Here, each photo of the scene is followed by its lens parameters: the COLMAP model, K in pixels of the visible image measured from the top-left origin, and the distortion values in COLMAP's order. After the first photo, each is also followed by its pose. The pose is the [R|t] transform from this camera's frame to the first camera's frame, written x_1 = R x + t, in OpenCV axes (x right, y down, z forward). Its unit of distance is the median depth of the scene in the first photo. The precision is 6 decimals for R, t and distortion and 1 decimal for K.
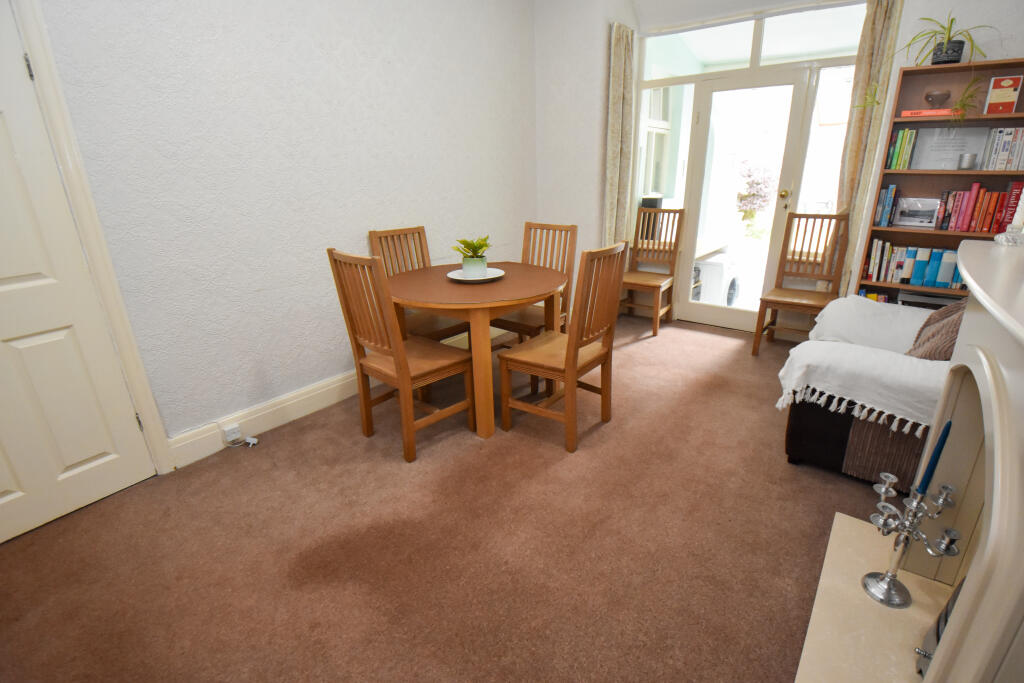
lens RADIAL K [[479.4, 0, 518.2], [0, 479.4, 340.1], [0, 0, 1]] dist [-0.014782, -0.002287]
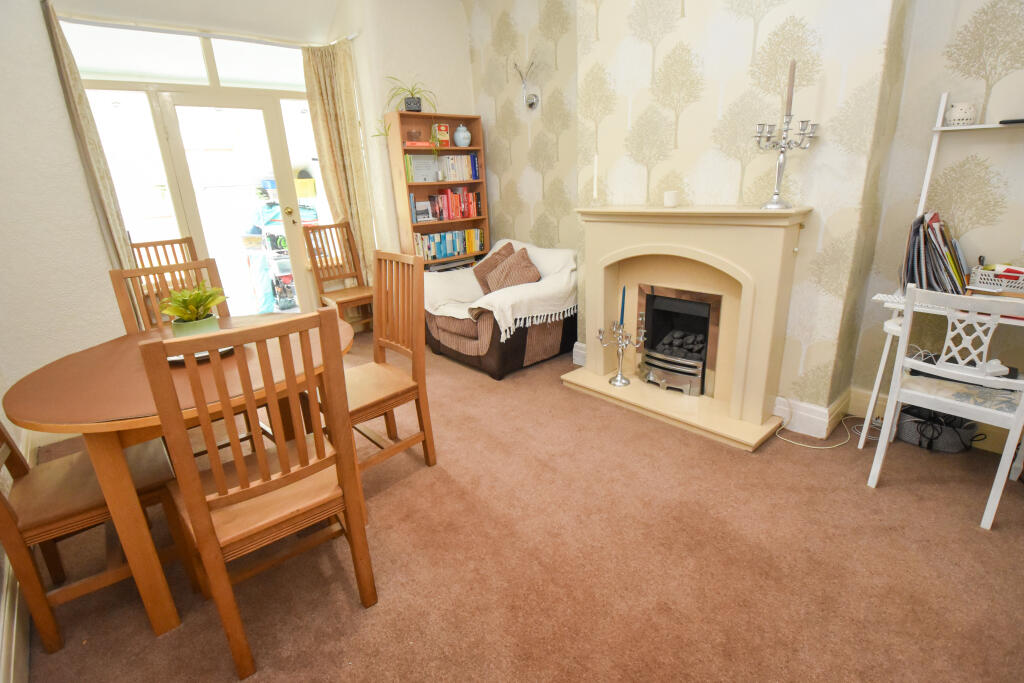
lens RADIAL K [[479.4, 0, 516.9], [0, 479.4, 339.9], [0, 0, 1]] dist [-0.014782, -0.002287]
pose [[0.204387, -0.311261, 0.928085, -0.488705], [0.361199, 0.905177, 0.224033, -0.112112], [-0.909814, 0.289434, 0.297433, 0.337381]]
